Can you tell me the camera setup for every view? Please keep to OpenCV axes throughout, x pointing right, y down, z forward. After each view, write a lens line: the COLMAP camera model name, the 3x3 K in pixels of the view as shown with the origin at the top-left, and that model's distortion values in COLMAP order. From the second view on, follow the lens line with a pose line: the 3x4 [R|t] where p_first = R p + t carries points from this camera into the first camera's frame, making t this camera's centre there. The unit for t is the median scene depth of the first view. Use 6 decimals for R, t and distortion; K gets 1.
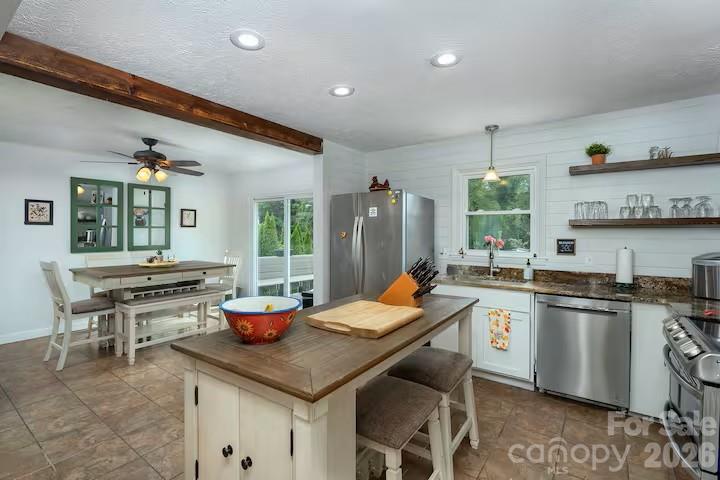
lens RADIAL K [[329.6, 0, 361.5], [0, 329.6, 235.7], [0, 0, 1]] dist [-0.003139, -0.000301]
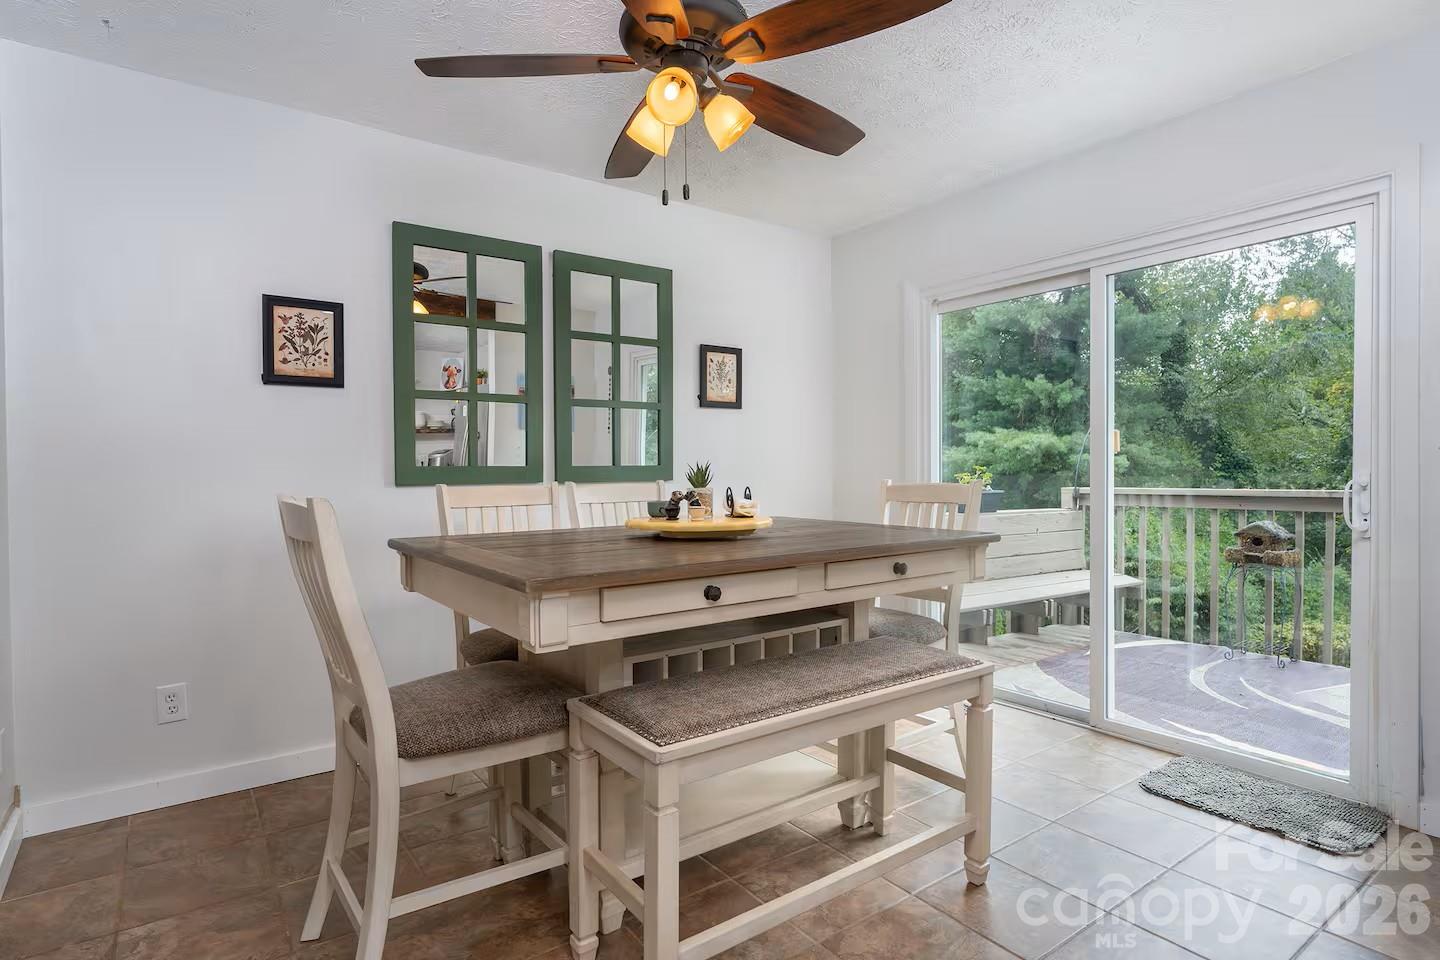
lens RADIAL K [[752.9, 0, 719.7], [0, 752.9, 478.8], [0, 0, 1]] dist [0.001583, -0.000052]
pose [[0.948221, -0.006864, -0.317536, -0.417133], [0.006709, 0.999976, -0.001581, 0.051704], [0.317539, -0.000632, 0.948245, 0.478964]]
